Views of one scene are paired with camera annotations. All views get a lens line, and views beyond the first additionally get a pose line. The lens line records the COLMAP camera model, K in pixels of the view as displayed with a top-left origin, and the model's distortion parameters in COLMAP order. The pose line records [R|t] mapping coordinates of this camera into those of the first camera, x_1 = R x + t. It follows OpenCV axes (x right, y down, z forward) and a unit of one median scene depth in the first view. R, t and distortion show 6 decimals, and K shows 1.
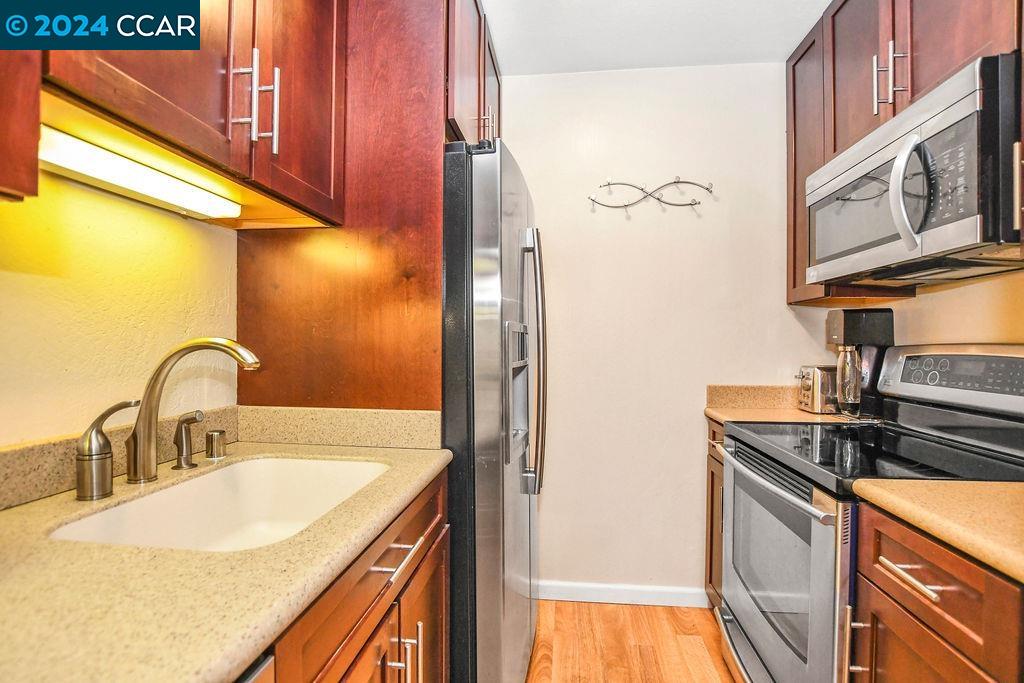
lens RADIAL K [[467.3, 0, 511.7], [0, 467.3, 347.7], [0, 0, 1]] dist [-0.023803, 0.000445]
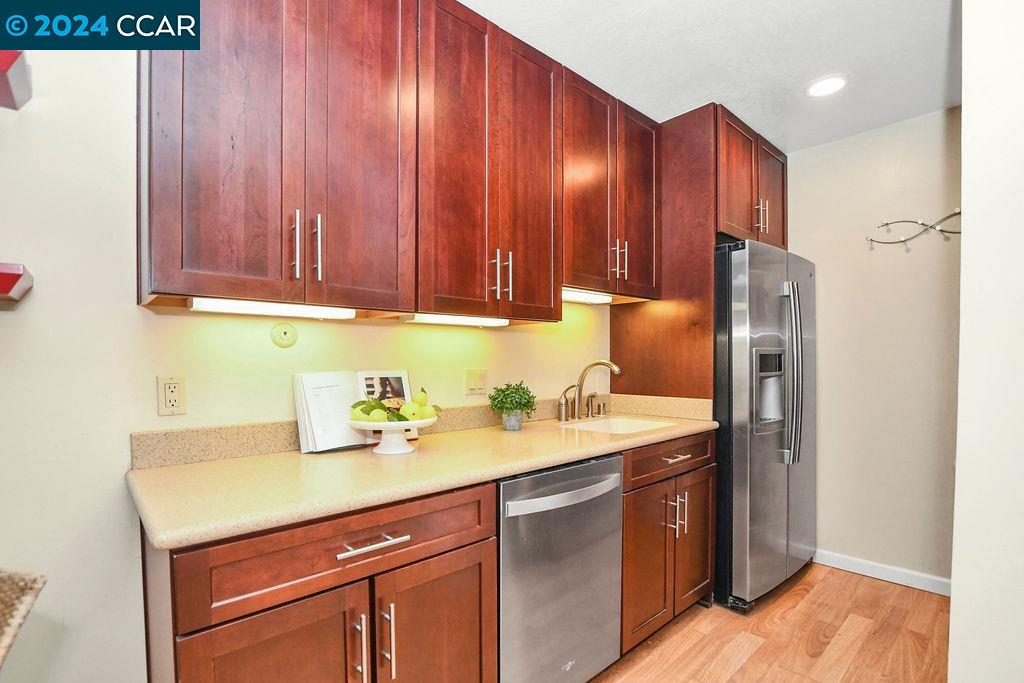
lens RADIAL K [[480.2, 0, 513.8], [0, 480.2, 369.6], [0, 0, 1]] dist [-0.033618, 0.000064]
pose [[0.754467, 0.005192, -0.656318, 0.474979], [0.002593, 0.999937, 0.010892, -0.000599], [0.656333, -0.009920, 0.754406, -0.875967]]
